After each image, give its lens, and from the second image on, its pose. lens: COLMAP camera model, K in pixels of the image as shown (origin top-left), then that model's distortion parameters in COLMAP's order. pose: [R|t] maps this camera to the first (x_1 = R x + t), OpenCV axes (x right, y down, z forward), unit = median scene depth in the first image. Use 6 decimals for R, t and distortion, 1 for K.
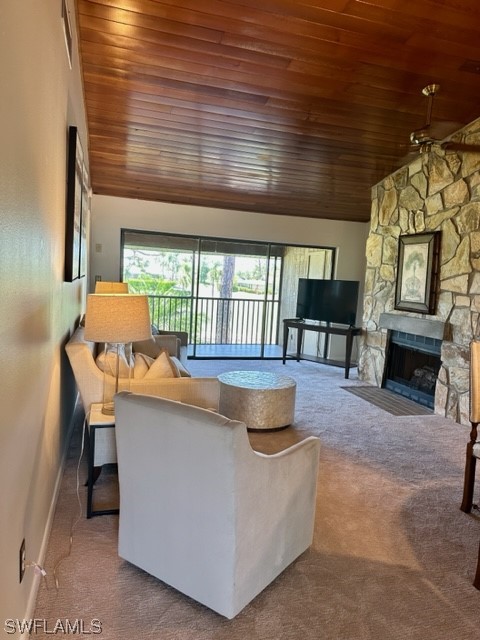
lens RADIAL K [[448.4, 0, 243.3], [0, 448.4, 322.4], [0, 0, 1]] dist [0.095402, -0.119058]
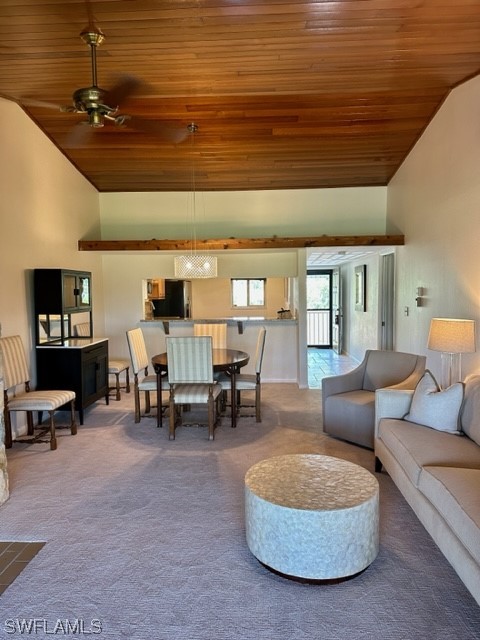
lens RADIAL K [[448.4, 0, 243.3], [0, 448.4, 322.4], [0, 0, 1]] dist [0.095402, -0.119058]
pose [[-0.940747, -0.071798, 0.331421, -0.125387], [-0.008443, 0.981985, 0.188768, -0.304409], [-0.339003, 0.174785, -0.924406, 2.320444]]
